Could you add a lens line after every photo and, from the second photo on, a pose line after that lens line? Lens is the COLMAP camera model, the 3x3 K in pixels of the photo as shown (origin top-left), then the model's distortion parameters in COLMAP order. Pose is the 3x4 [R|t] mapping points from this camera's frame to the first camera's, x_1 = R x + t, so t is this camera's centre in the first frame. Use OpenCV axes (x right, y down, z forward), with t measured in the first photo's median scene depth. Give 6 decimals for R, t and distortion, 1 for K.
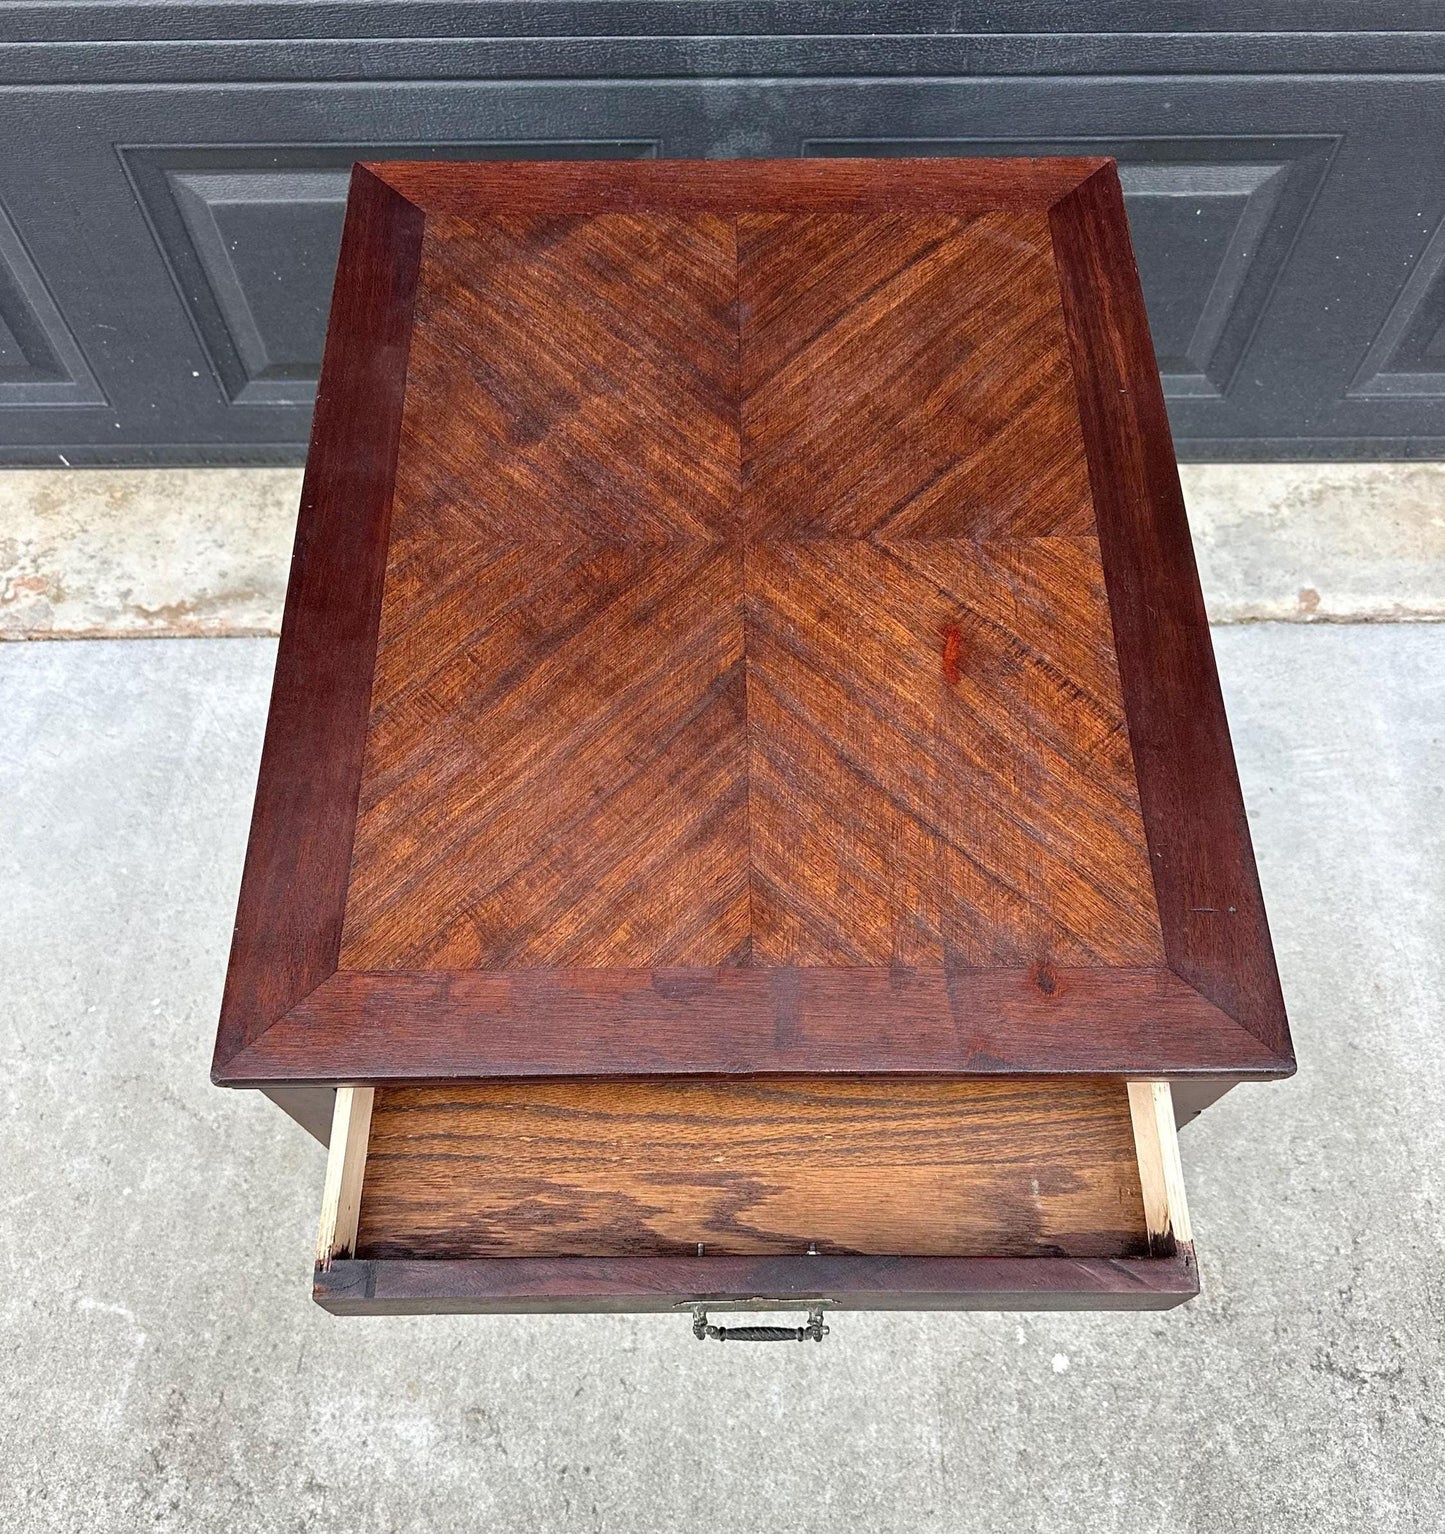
lens RADIAL K [[1387.4, 0, 715.3], [0, 1387.4, 816.9], [0, 0, 1]] dist [0.002472, 0.000000]
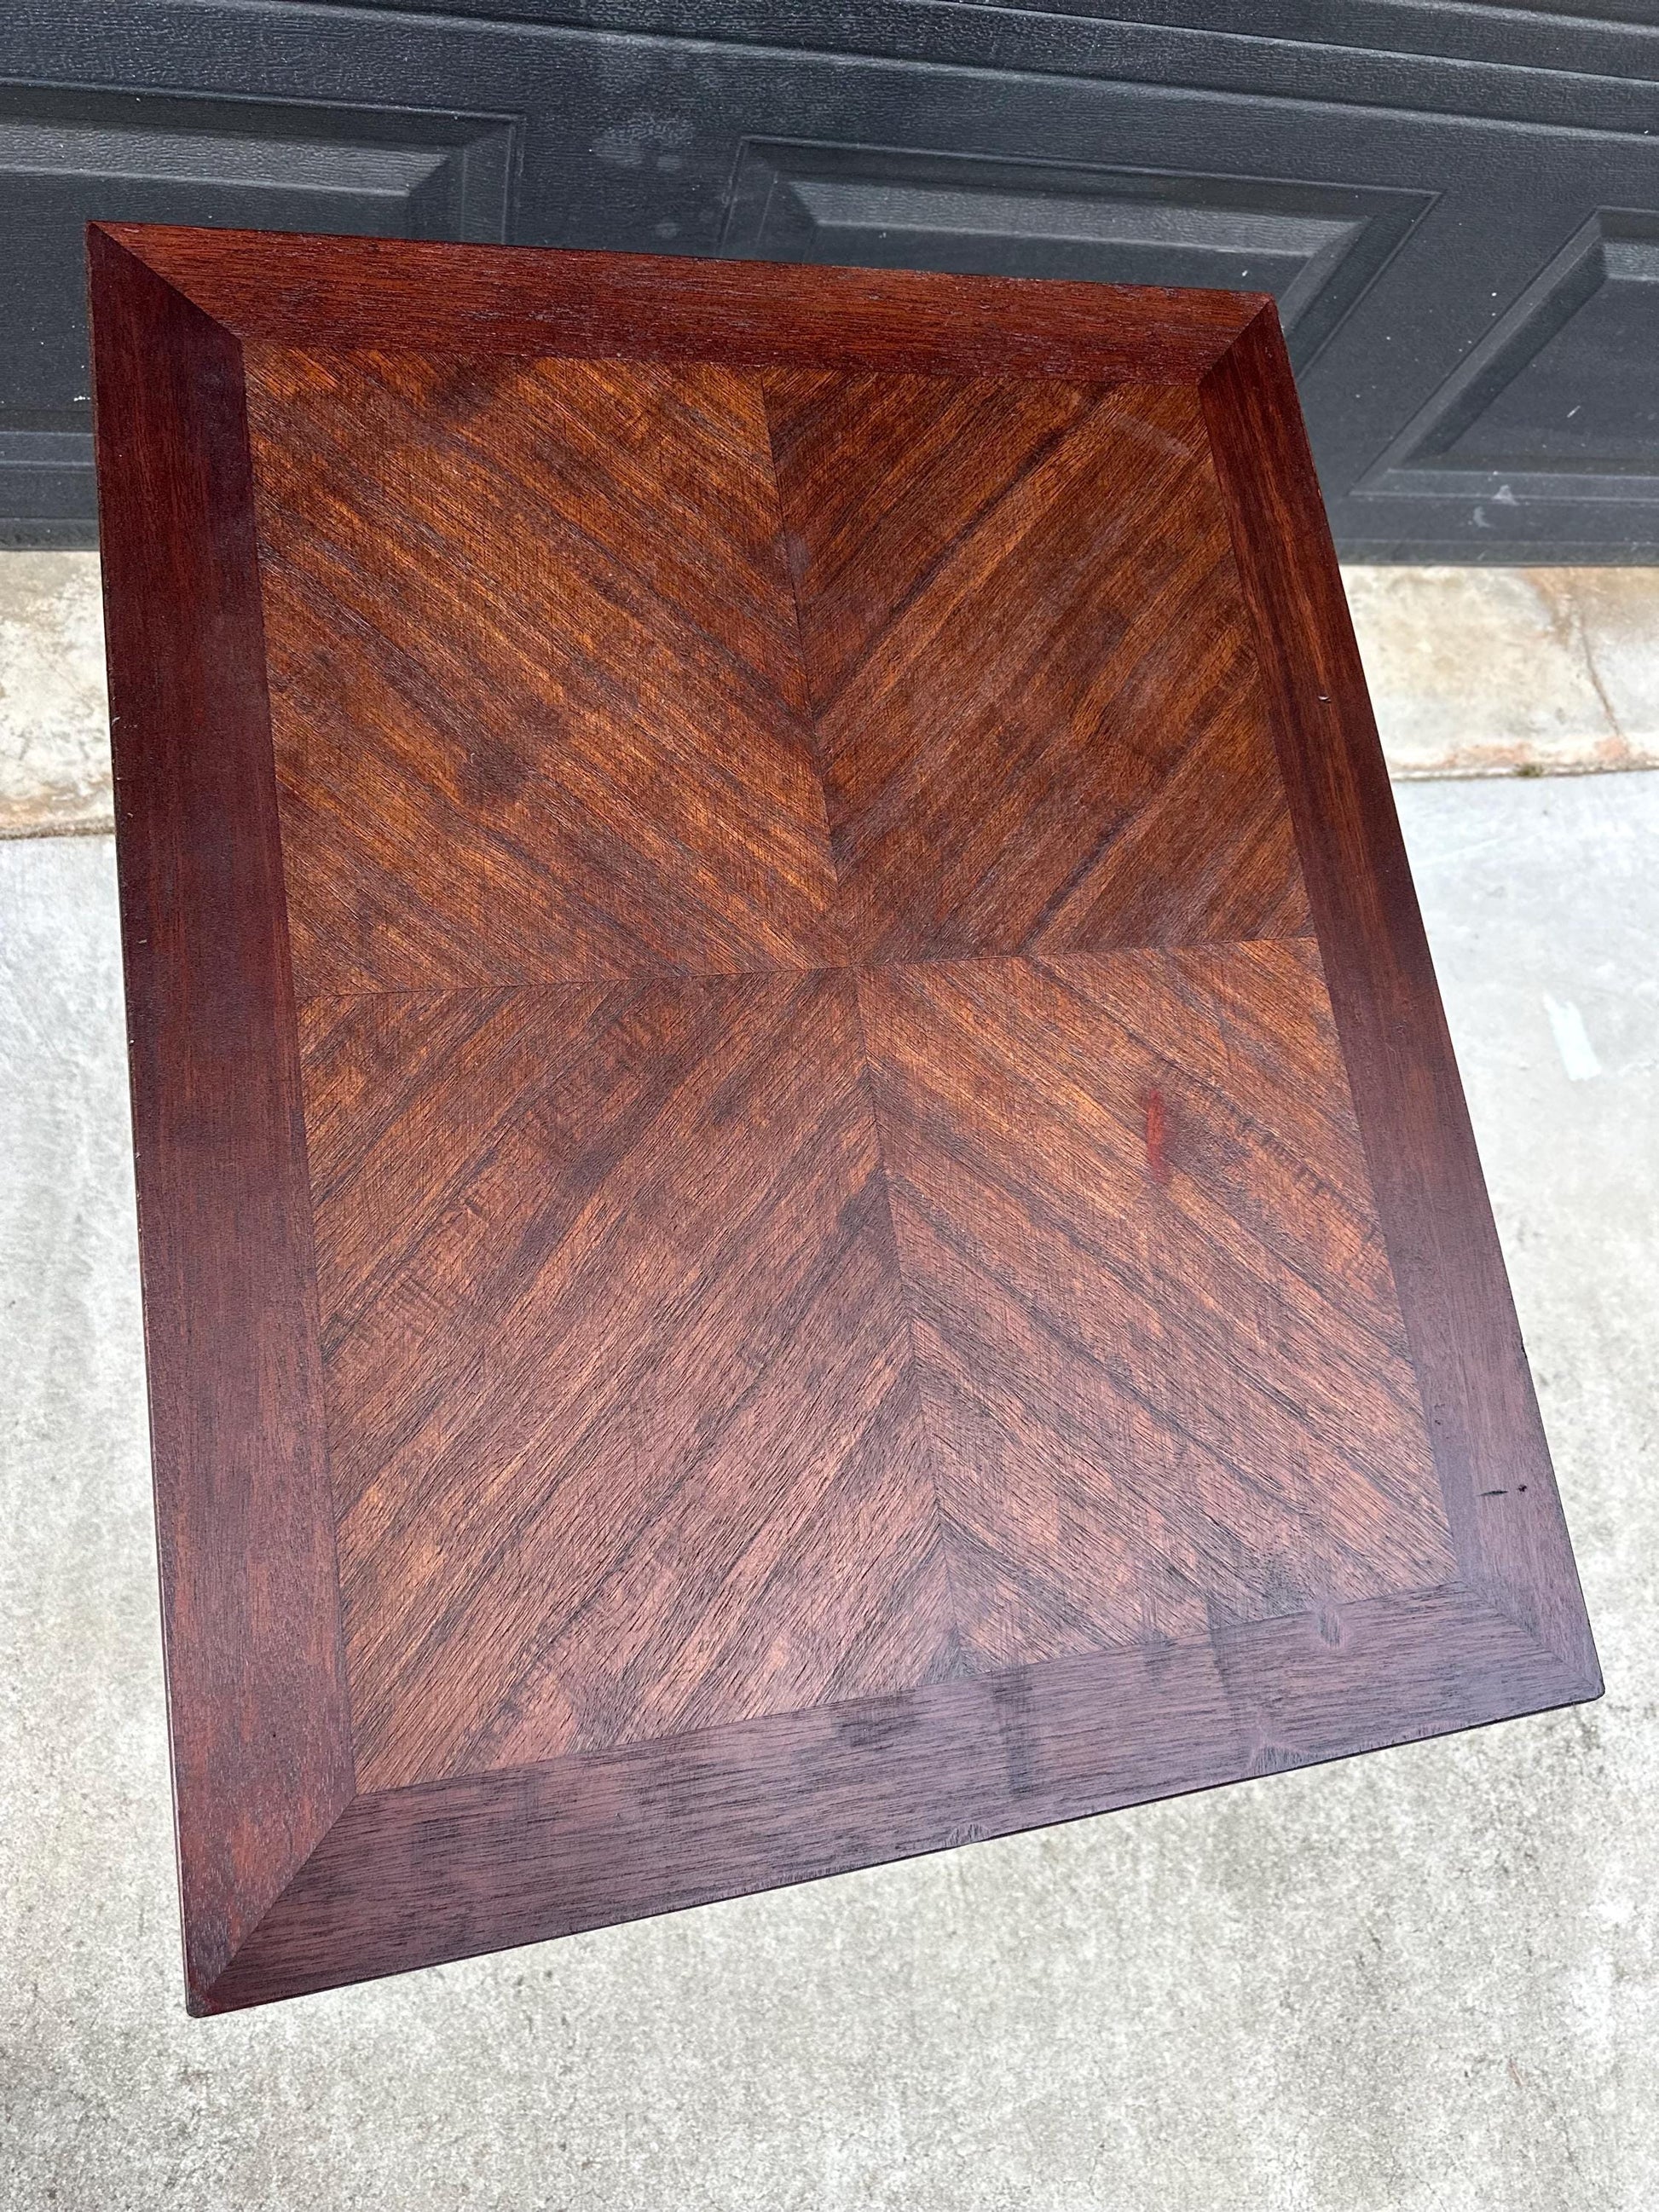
lens RADIAL K [[1581.6, 0, 823.4], [0, 1581.6, 1112.1], [0, 0, 1]] dist [0.038587, -0.052542]
pose [[0.959535, -0.077649, 0.270671, -0.145349], [0.015367, 0.974236, 0.225008, -0.214137], [-0.281169, -0.211743, 0.936007, 0.191379]]
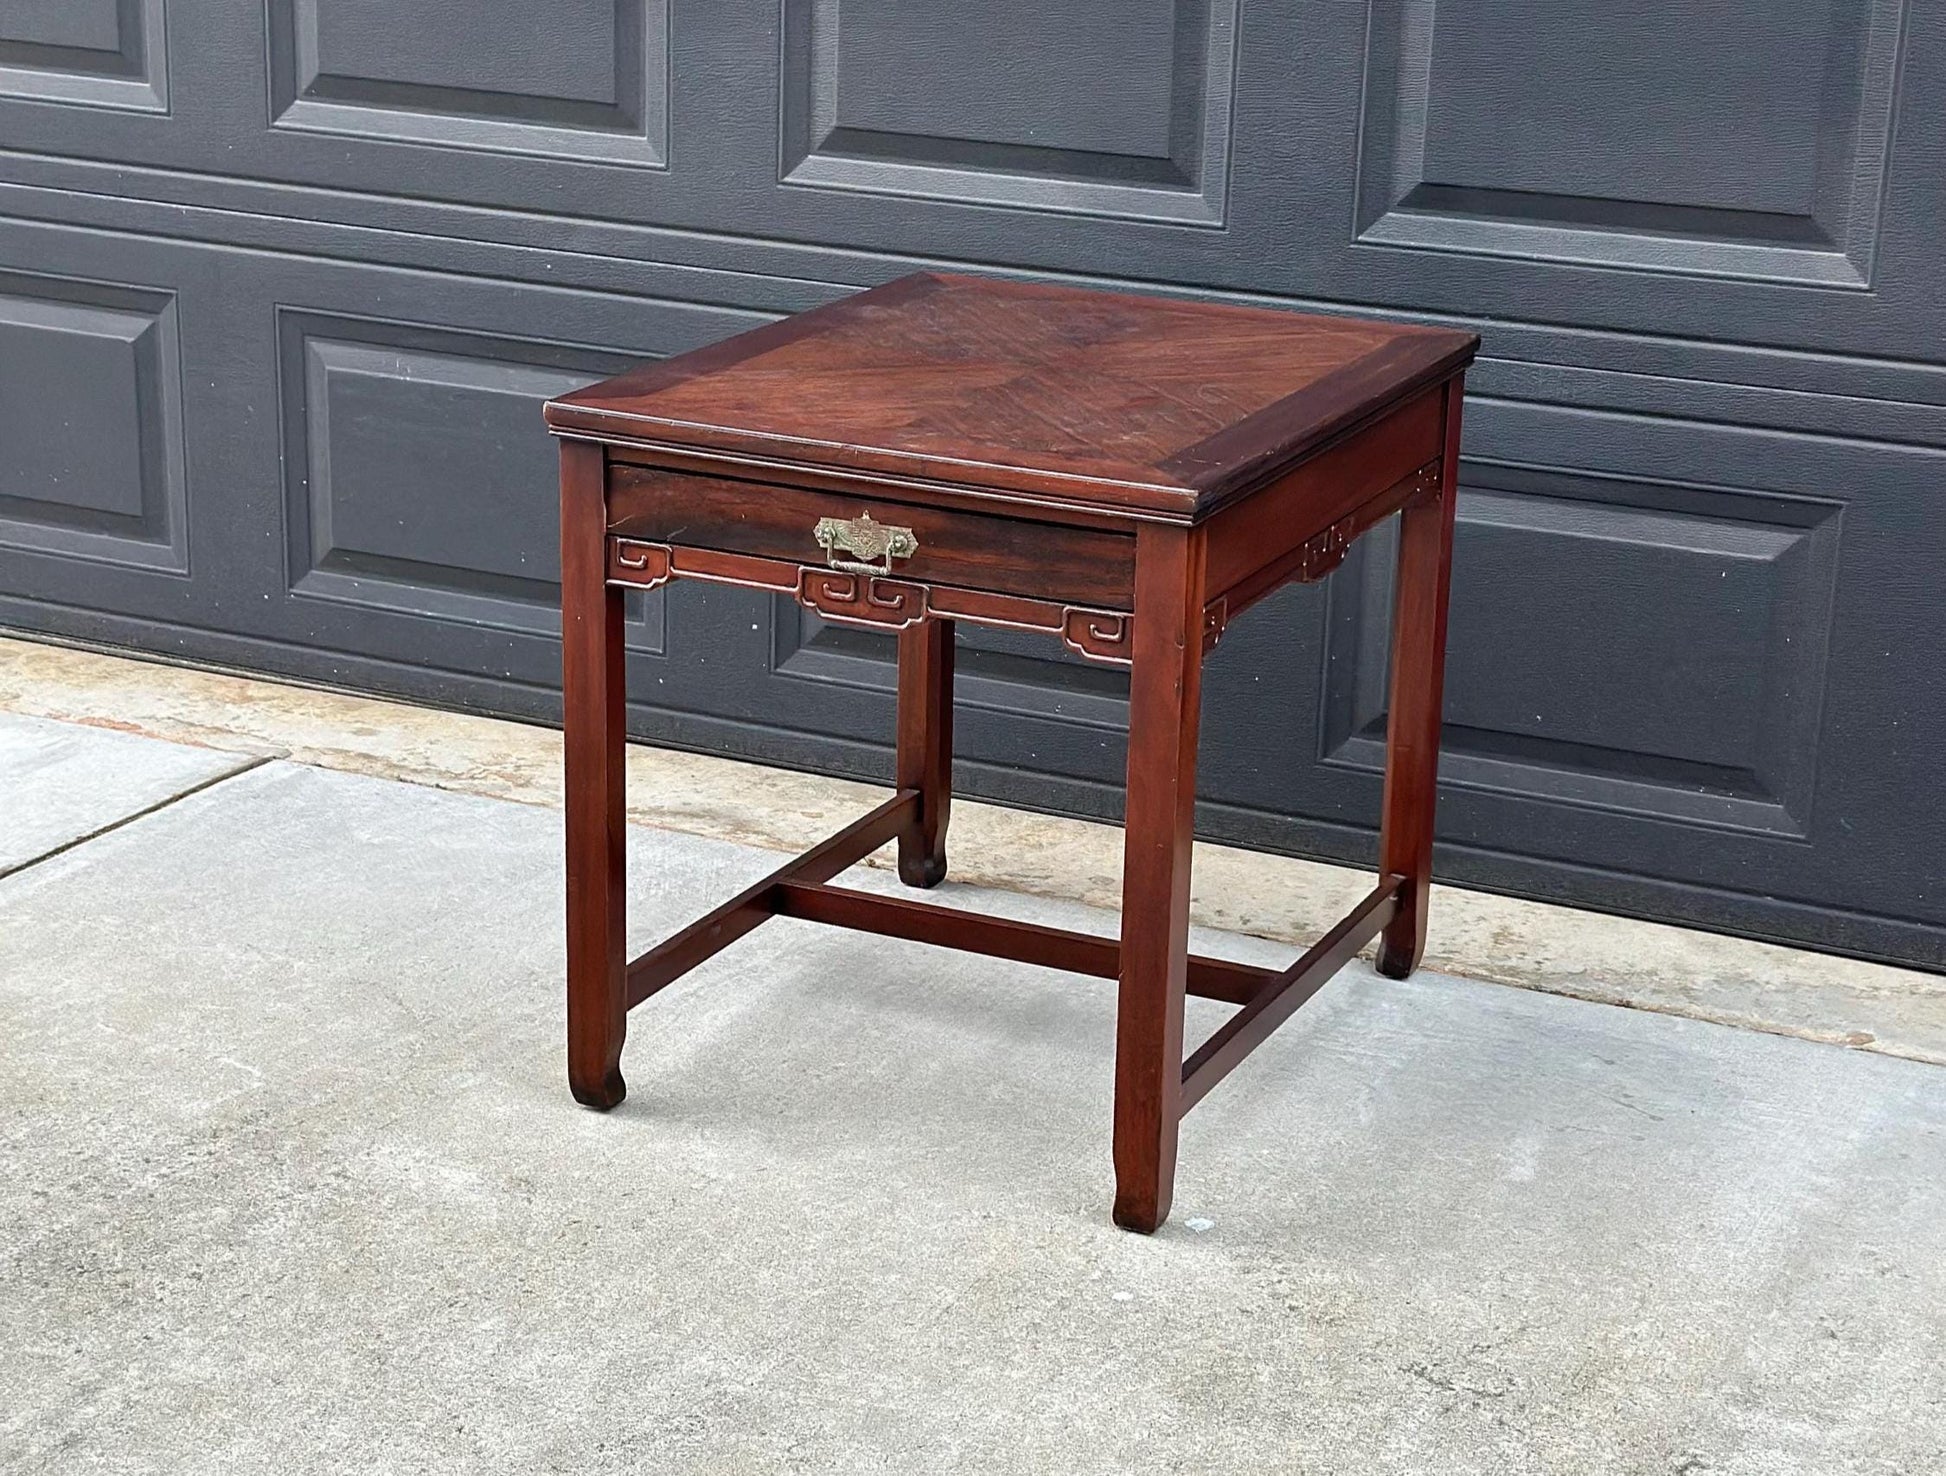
lens RADIAL K [[3652.5, 0, 990.6], [0, 3652.5, 741.5], [0, 0, 1]] dist [0.162416, 0.000000]
pose [[0.902987, 0.153016, -0.401498, 1.035454], [-0.396633, 0.656162, -0.641976, 1.661422], [0.165215, 0.738943, 0.653197, -0.758495]]
